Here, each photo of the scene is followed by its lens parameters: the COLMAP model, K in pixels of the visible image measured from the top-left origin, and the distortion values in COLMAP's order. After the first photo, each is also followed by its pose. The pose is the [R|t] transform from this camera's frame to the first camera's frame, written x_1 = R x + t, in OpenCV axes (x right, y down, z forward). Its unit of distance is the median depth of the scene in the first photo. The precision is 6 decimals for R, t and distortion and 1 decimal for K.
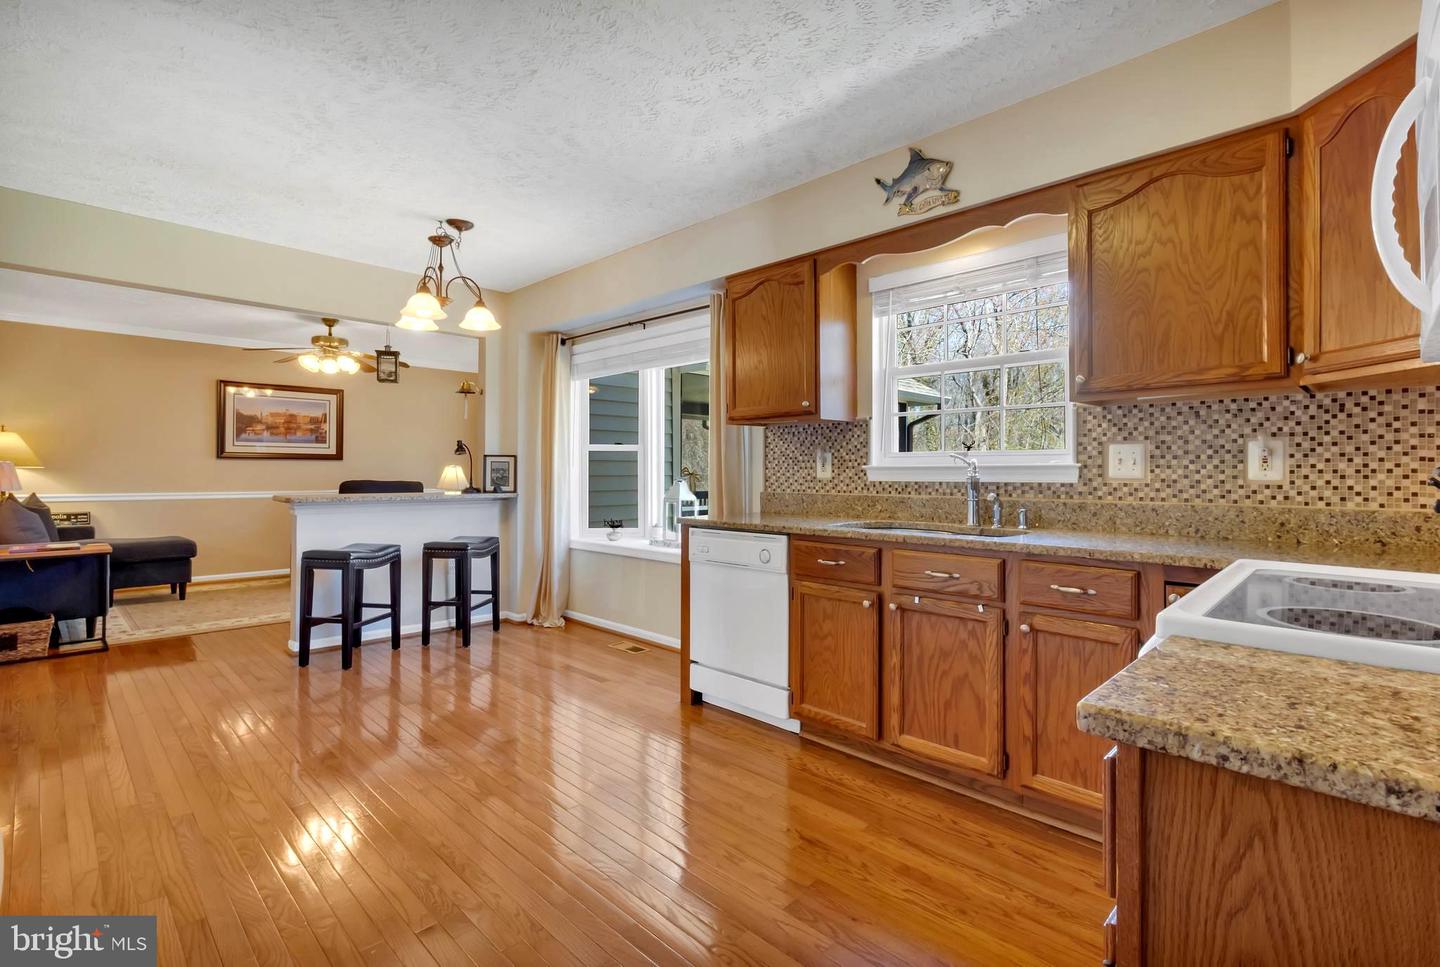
lens RADIAL K [[674.3, 0, 736.7], [0, 674.3, 464.4], [0, 0, 1]] dist [0.002280, 0.000167]
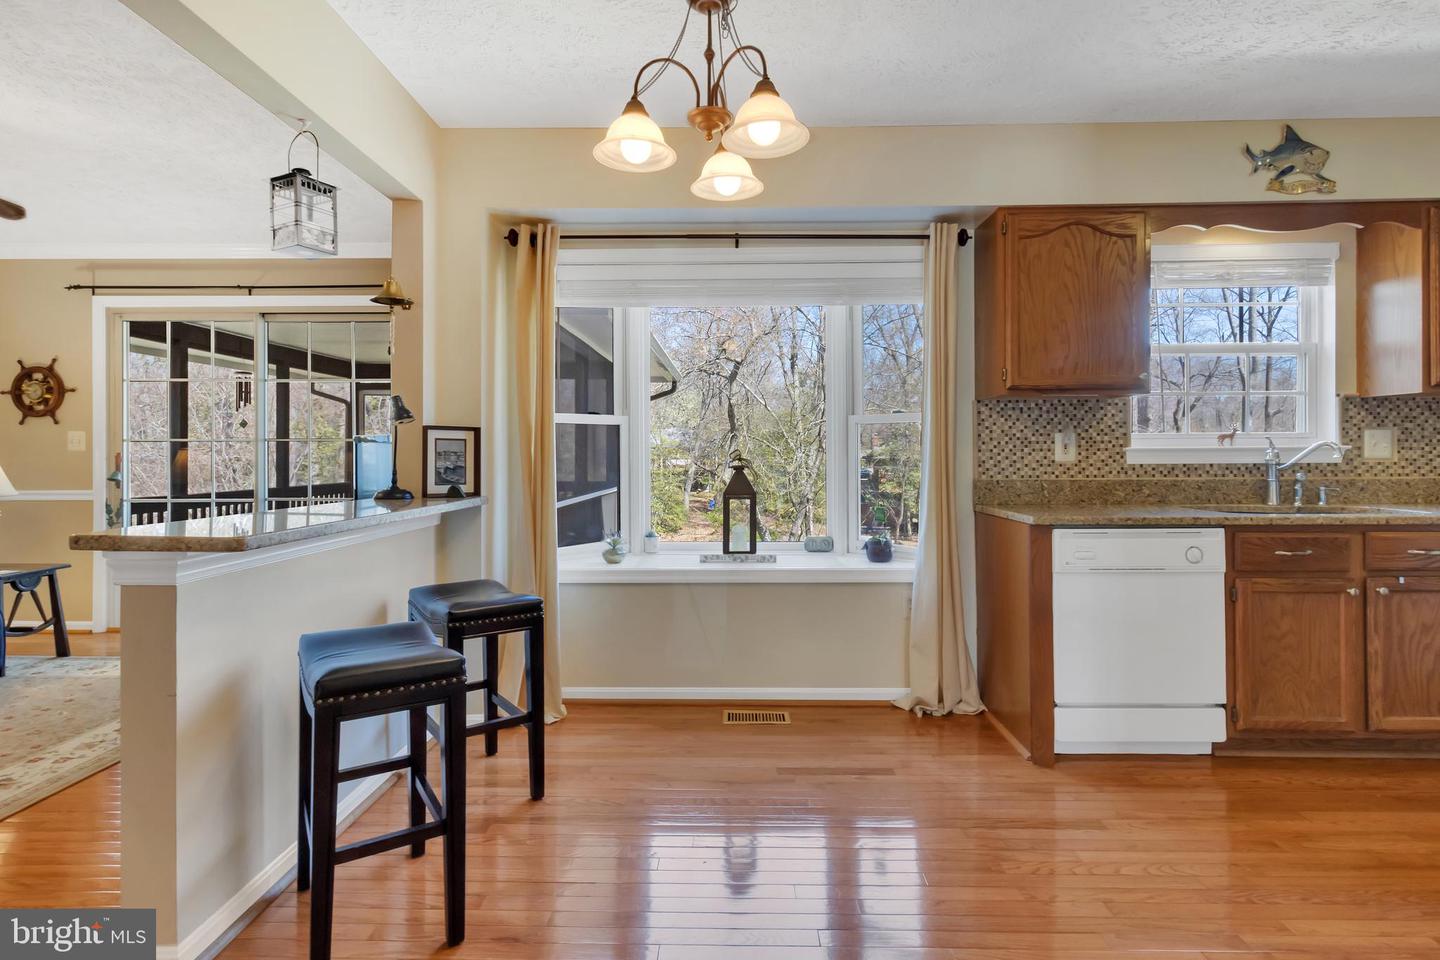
lens RADIAL K [[699.8, 0, 732.2], [0, 699.8, 451.3], [0, 0, 1]] dist [0.006049, 0.000052]
pose [[0.731840, -0.002343, 0.681473, -1.048238], [-0.002067, 0.999982, 0.005658, 0.003606], [-0.681474, -0.005549, 0.731822, 0.809614]]
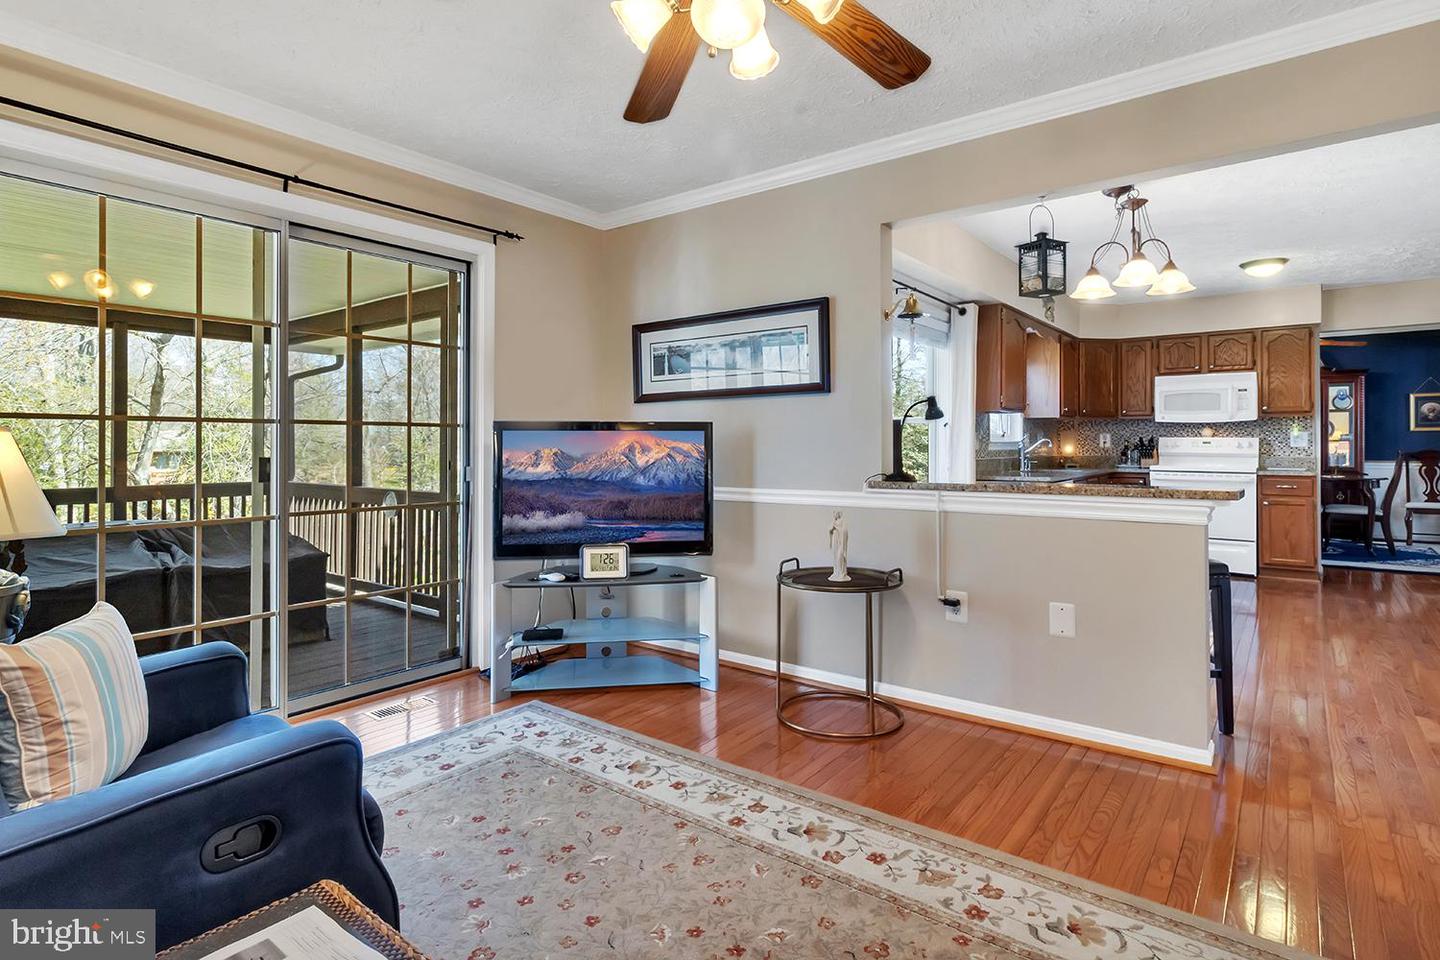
lens RADIAL K [[734.3, 0, 712.7], [0, 734.3, 444.9], [0, 0, 1]] dist [-0.000849, -0.000145]
pose [[-0.099389, -0.001666, 0.995047, -1.895295], [-0.008019, 0.999967, 0.000873, 0.017893], [-0.995016, -0.007893, -0.099399, 2.279056]]
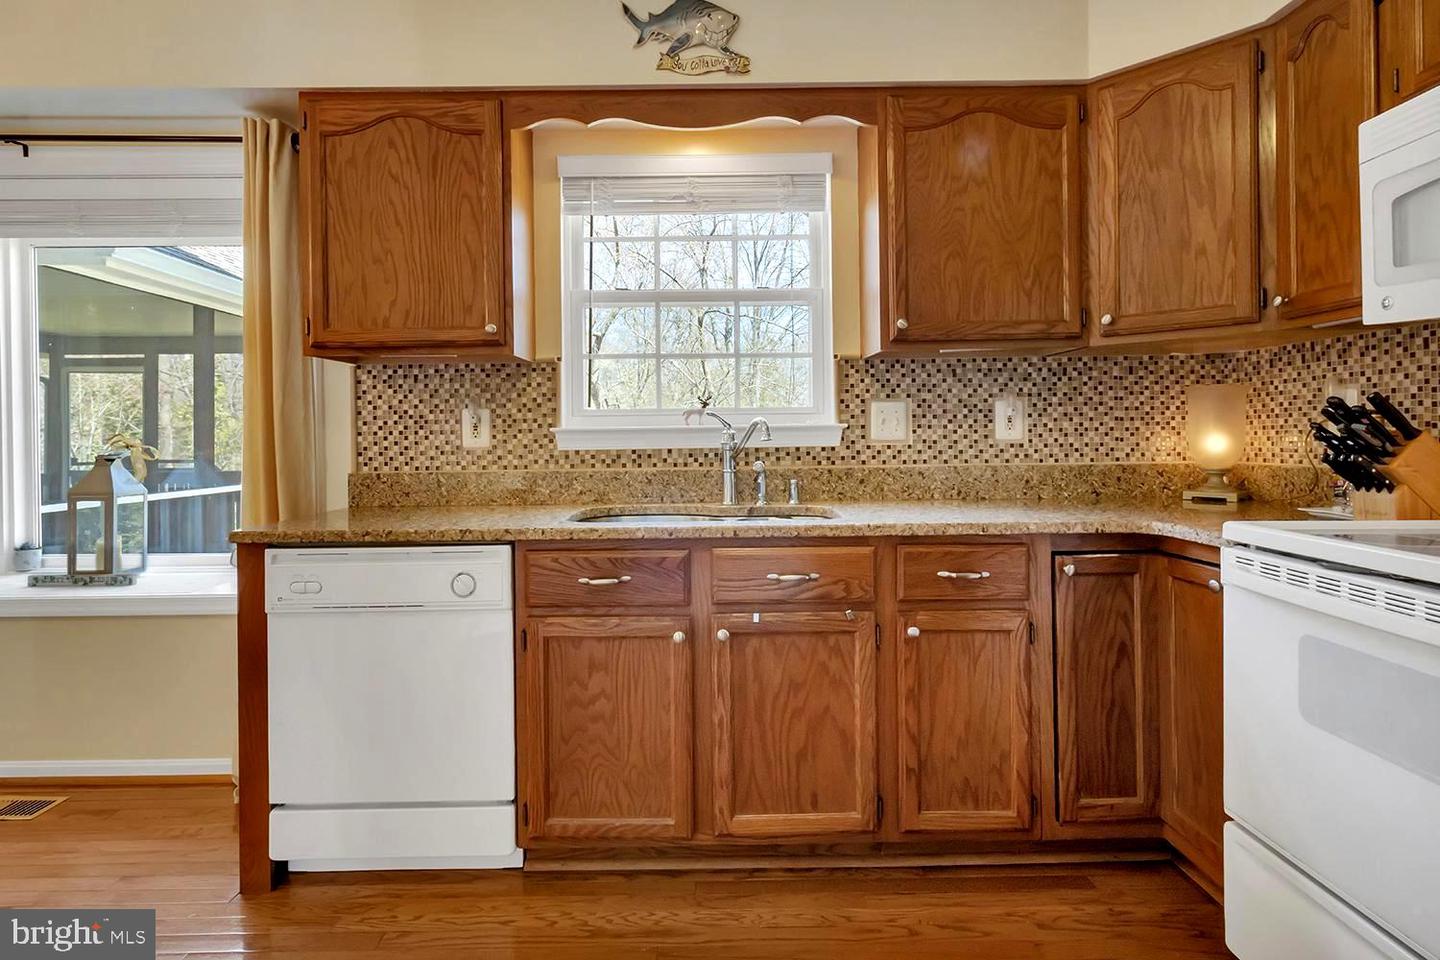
lens RADIAL K [[724.9, 0, 711.2], [0, 724.9, 433.4], [0, 0, 1]] dist [-0.002117, -0.000414]
pose [[0.711784, -0.007352, 0.702360, -0.258606], [0.005195, 0.999973, 0.005203, 0.005499], [-0.702379, -0.000055, 0.711803, 0.442552]]
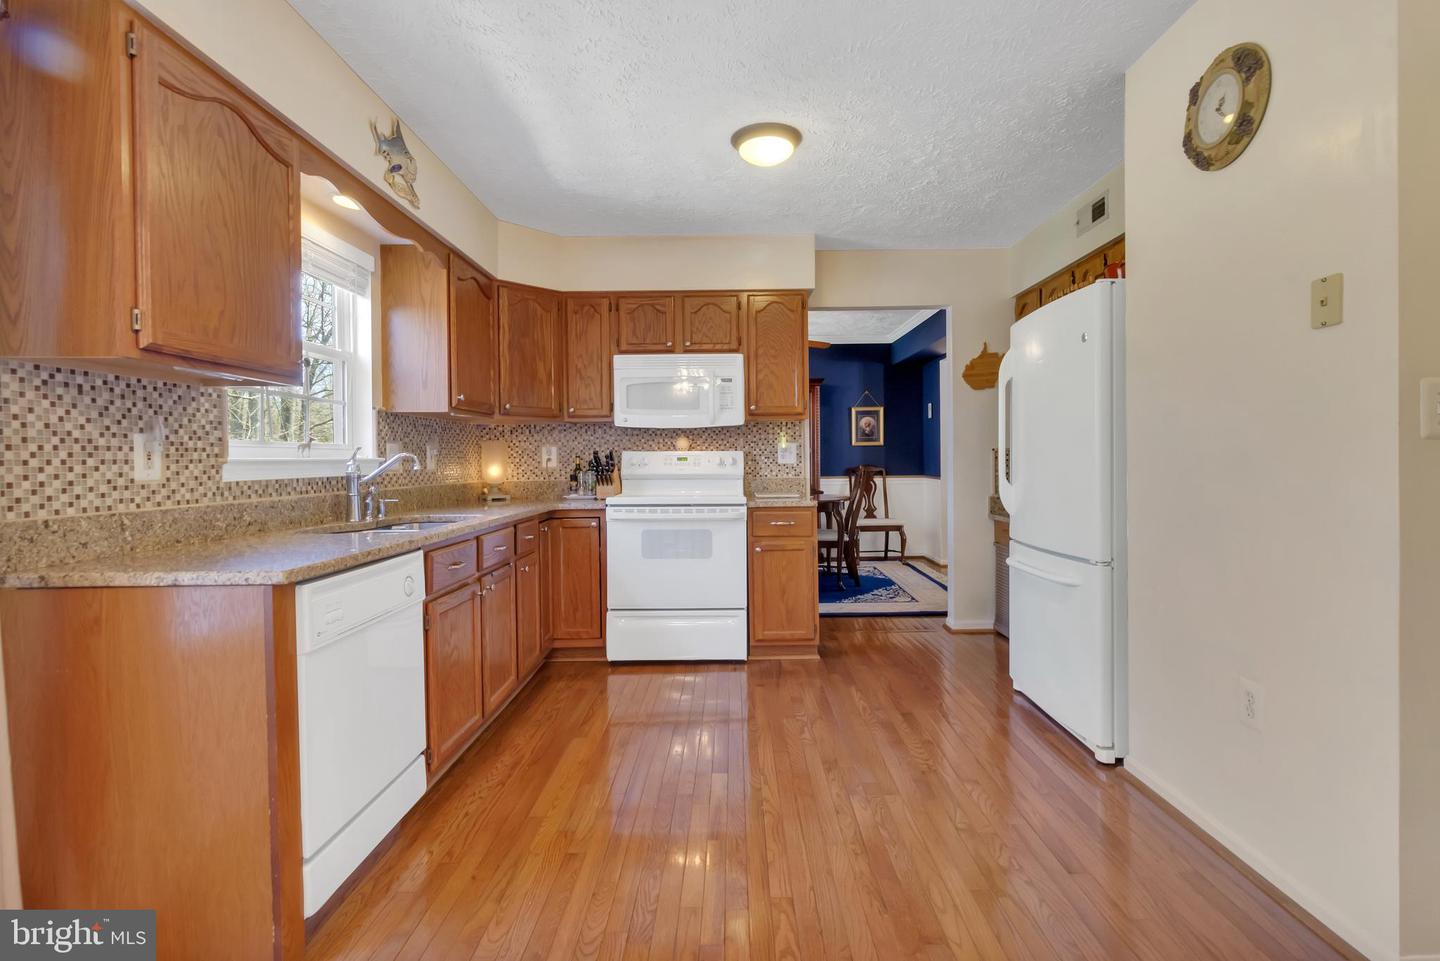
lens RADIAL K [[685.1, 0, 719.9], [0, 685.1, 466.3], [0, 0, 1]] dist [0.001648, 0.000363]
pose [[-0.682465, 0.000443, 0.730918, -0.752920], [0.003829, 0.999988, 0.002969, 0.011687], [-0.730908, 0.004824, -0.682459, 1.342864]]
